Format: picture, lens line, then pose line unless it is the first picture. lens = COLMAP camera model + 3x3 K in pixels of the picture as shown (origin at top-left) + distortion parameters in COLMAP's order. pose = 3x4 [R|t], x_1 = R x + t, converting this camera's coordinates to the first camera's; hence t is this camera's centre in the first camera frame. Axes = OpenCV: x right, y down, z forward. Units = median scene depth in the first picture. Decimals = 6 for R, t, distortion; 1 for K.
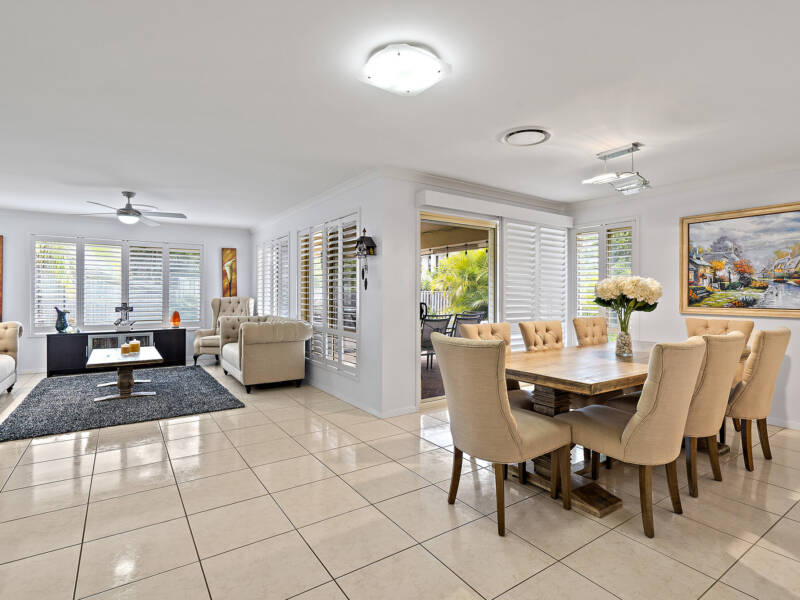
lens RADIAL K [[414.5, 0, 399.5], [0, 414.5, 296.0], [0, 0, 1]] dist [-0.006320, -0.001140]
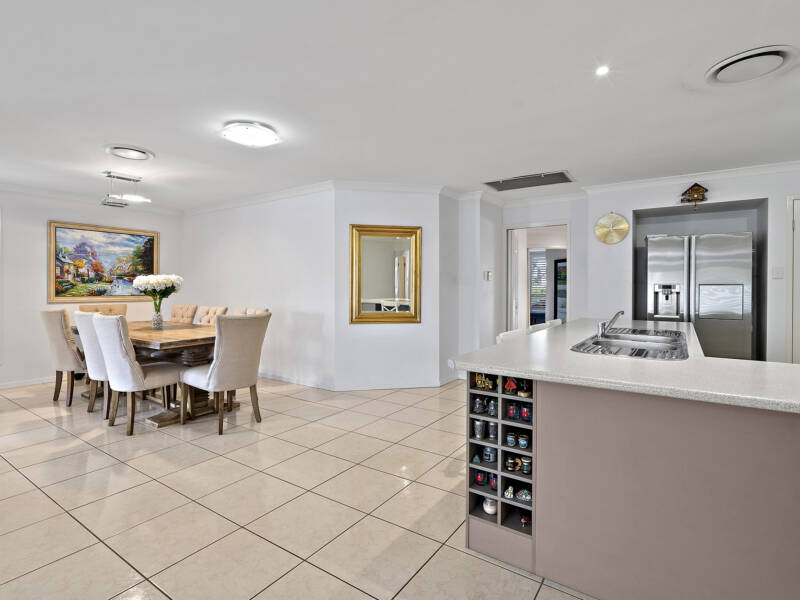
lens RADIAL K [[414.5, 0, 398.2], [0, 414.5, 301.4], [0, 0, 1]] dist [-0.006320, -0.001140]
pose [[-0.376360, -0.032848, 0.925891, -0.830769], [0.001906, 0.999342, 0.036228, -0.001874], [-0.926472, 0.015399, -0.376050, 0.571023]]
